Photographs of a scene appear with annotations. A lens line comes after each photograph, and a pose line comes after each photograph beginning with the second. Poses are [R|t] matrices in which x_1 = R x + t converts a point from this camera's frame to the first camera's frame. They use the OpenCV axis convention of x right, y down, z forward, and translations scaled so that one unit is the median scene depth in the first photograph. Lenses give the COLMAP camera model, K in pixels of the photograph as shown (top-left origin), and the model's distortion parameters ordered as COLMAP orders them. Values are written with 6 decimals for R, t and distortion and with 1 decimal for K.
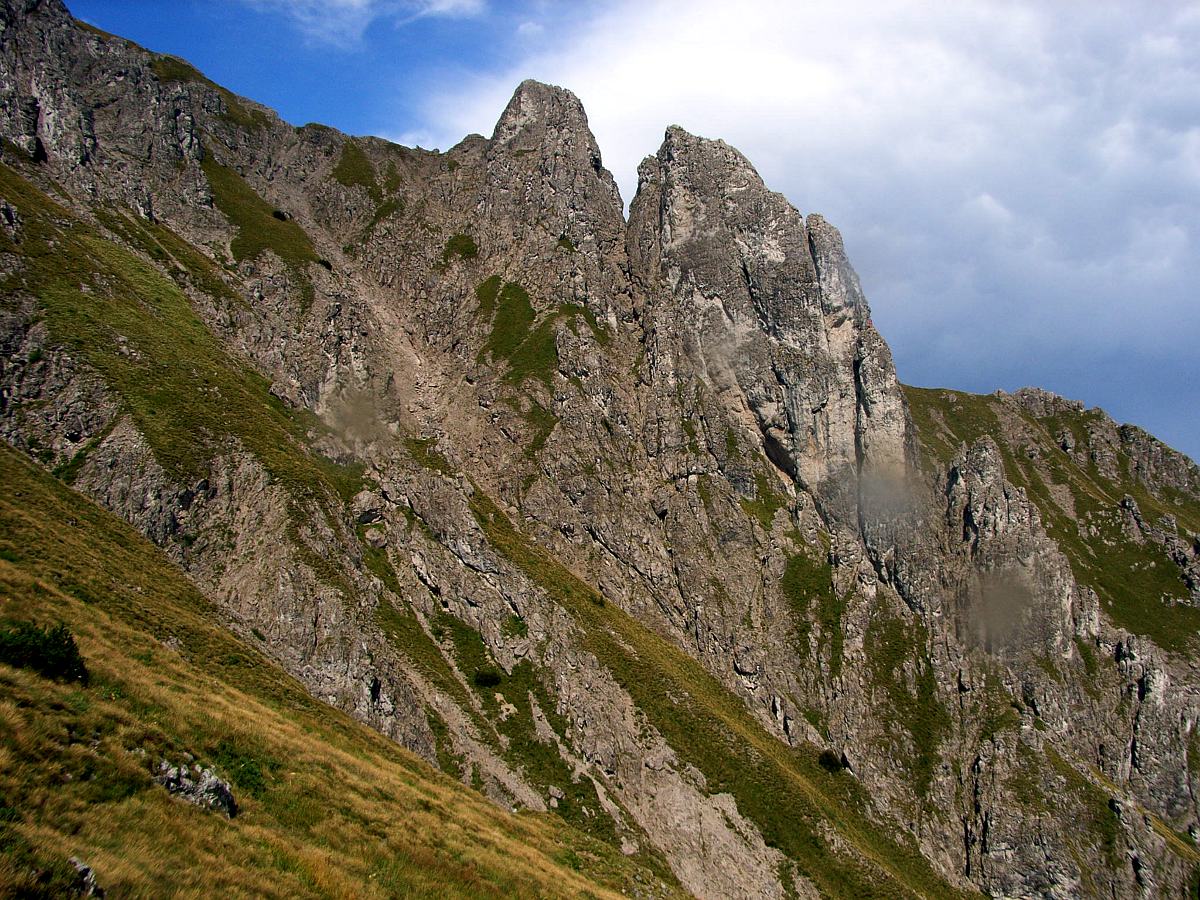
lens RADIAL K [[1016.0, 0, 606.4], [0, 1016.0, 455.7], [0, 0, 1]] dist [-0.099771, 0.059930]
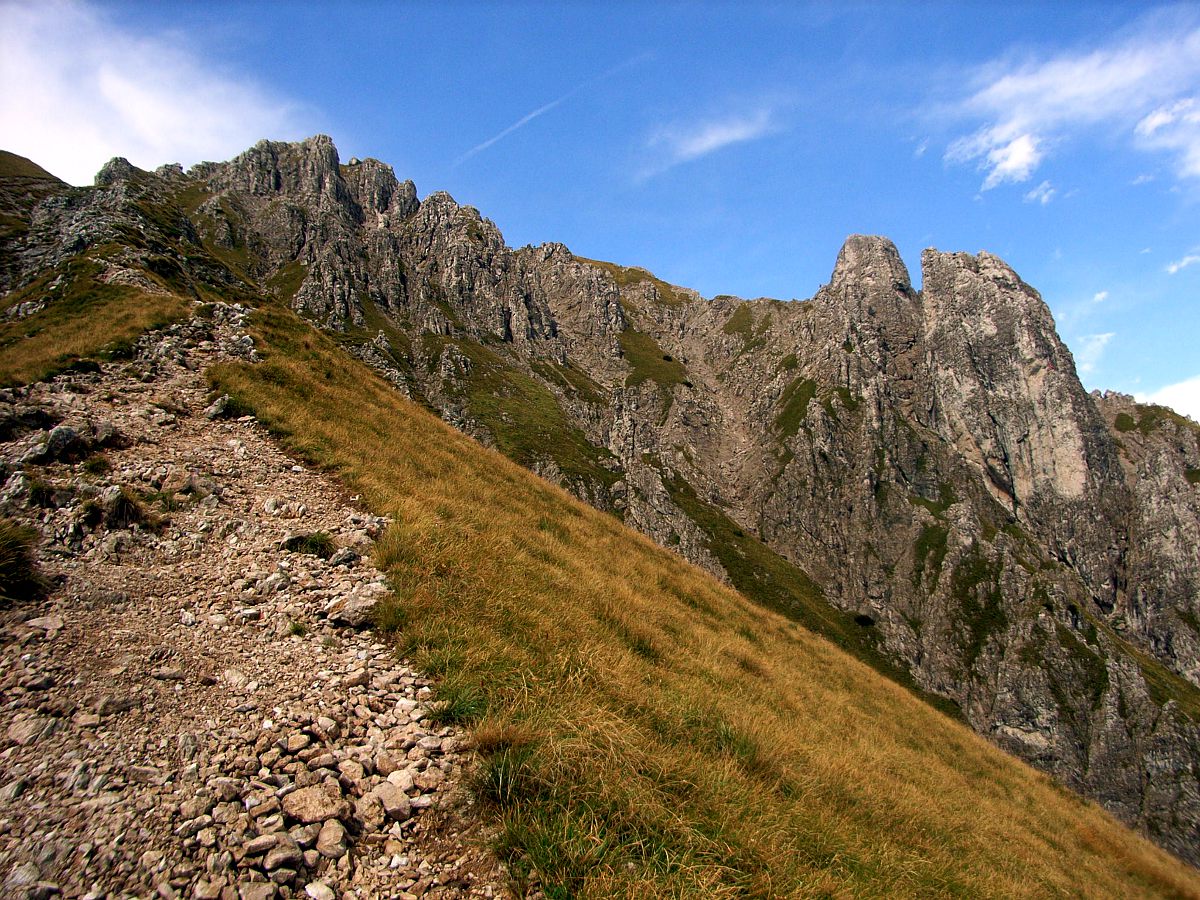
lens RADIAL K [[966.9, 0, 600.0], [0, 966.9, 451.0], [0, 0, 1]] dist [-0.082408, 0.009872]
pose [[0.850261, -0.102604, -0.516264, 0.375880], [0.017268, 0.985726, -0.167467, 0.160440], [0.526077, 0.133476, 0.839897, -0.287044]]
